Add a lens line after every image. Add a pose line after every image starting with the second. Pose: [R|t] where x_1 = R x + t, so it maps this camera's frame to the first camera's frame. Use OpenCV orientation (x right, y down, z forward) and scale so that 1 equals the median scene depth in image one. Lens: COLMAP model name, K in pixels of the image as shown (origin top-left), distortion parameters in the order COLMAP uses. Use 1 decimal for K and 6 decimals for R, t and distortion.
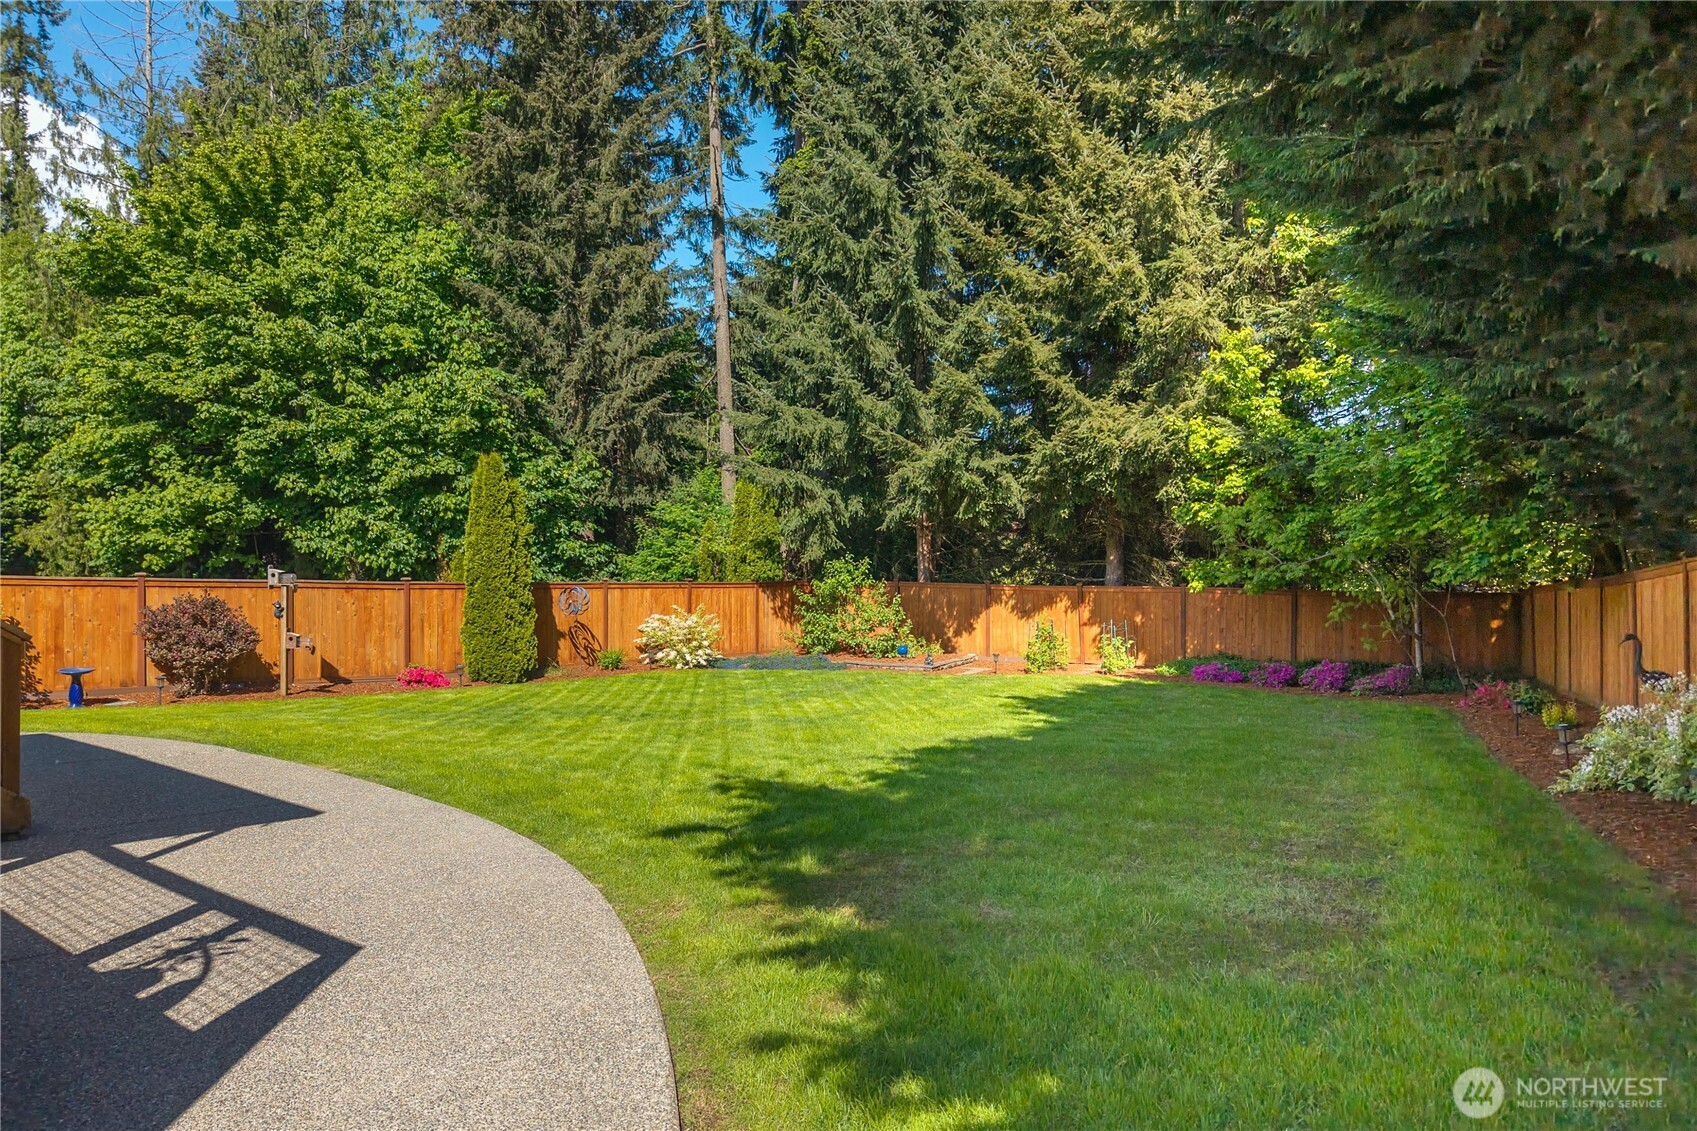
lens RADIAL K [[1151.3, 0, 848.5], [0, 1151.3, 565.5], [0, 0, 1]] dist [0.004252, -0.000774]
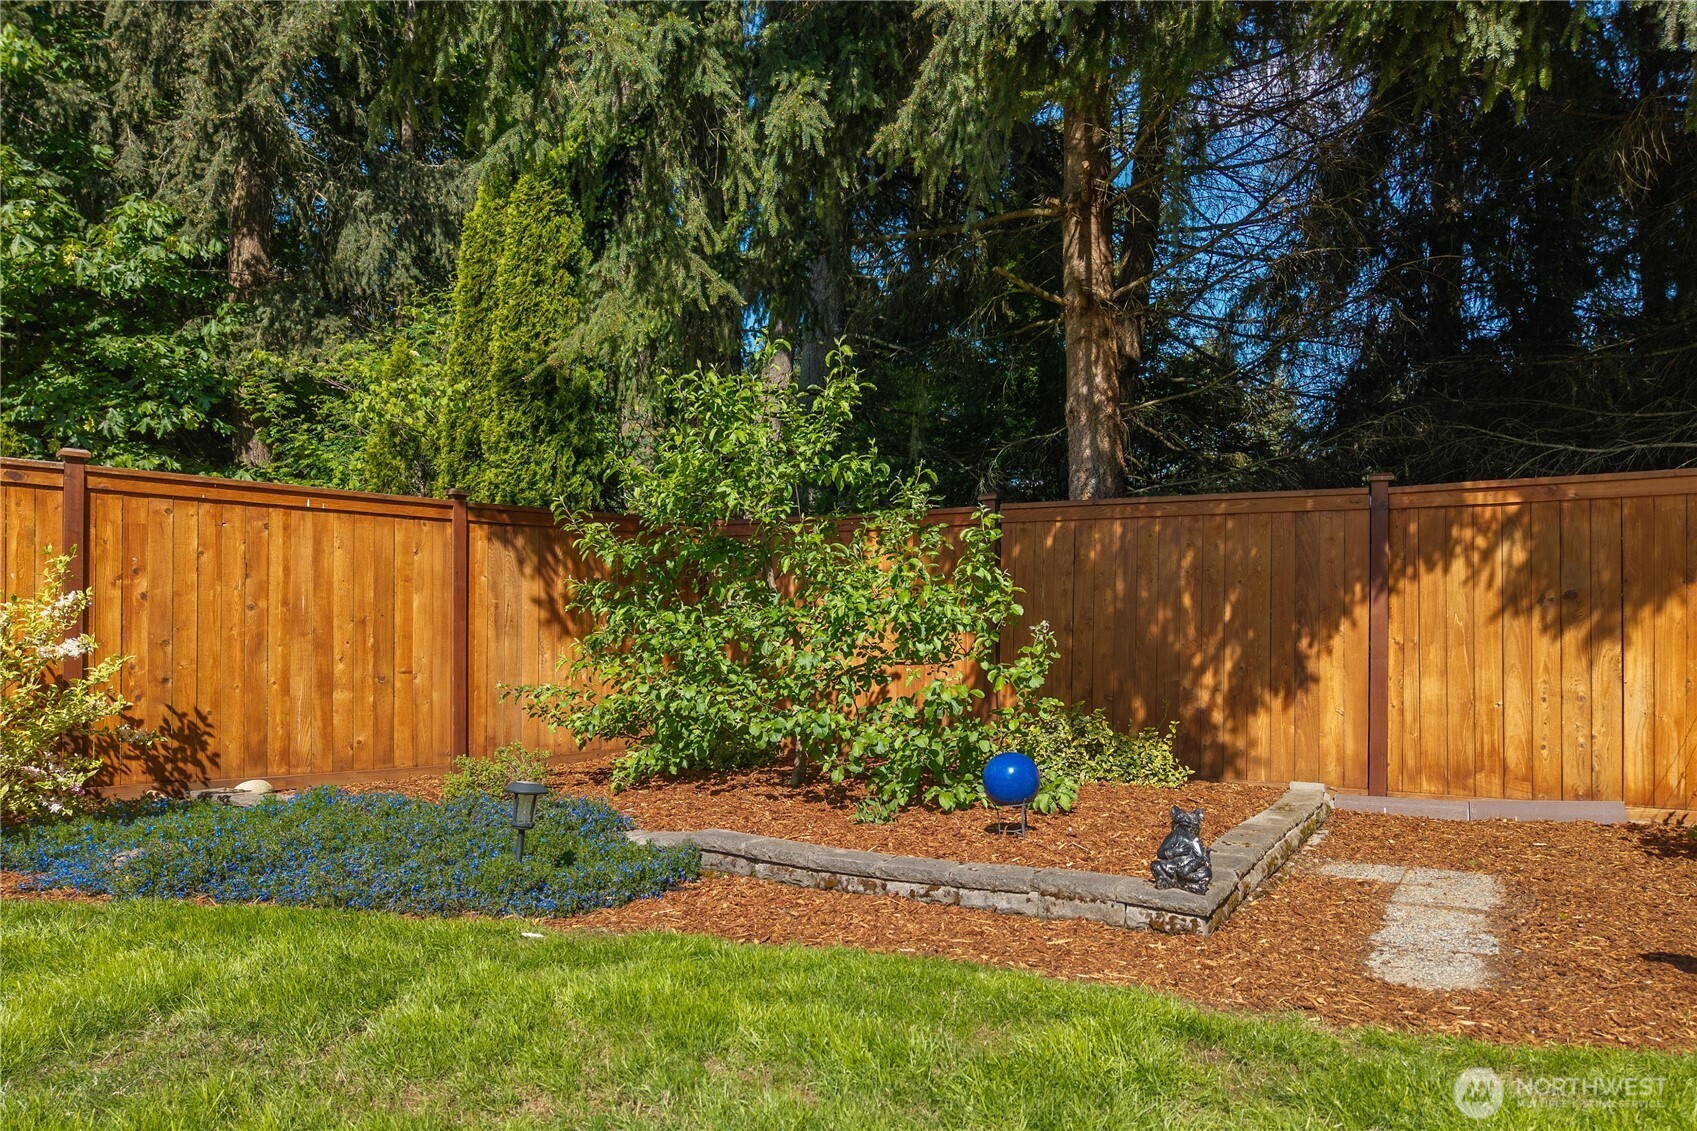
lens RADIAL K [[1150.6, 0, 845.6], [0, 1150.6, 640.7], [0, 0, 1]] dist [0.010009, -0.007232]
pose [[0.994365, -0.000950, -0.106005, 0.038263], [0.001378, 0.999991, 0.003961, 0.047369], [0.106000, -0.004085, 0.994358, 0.766074]]
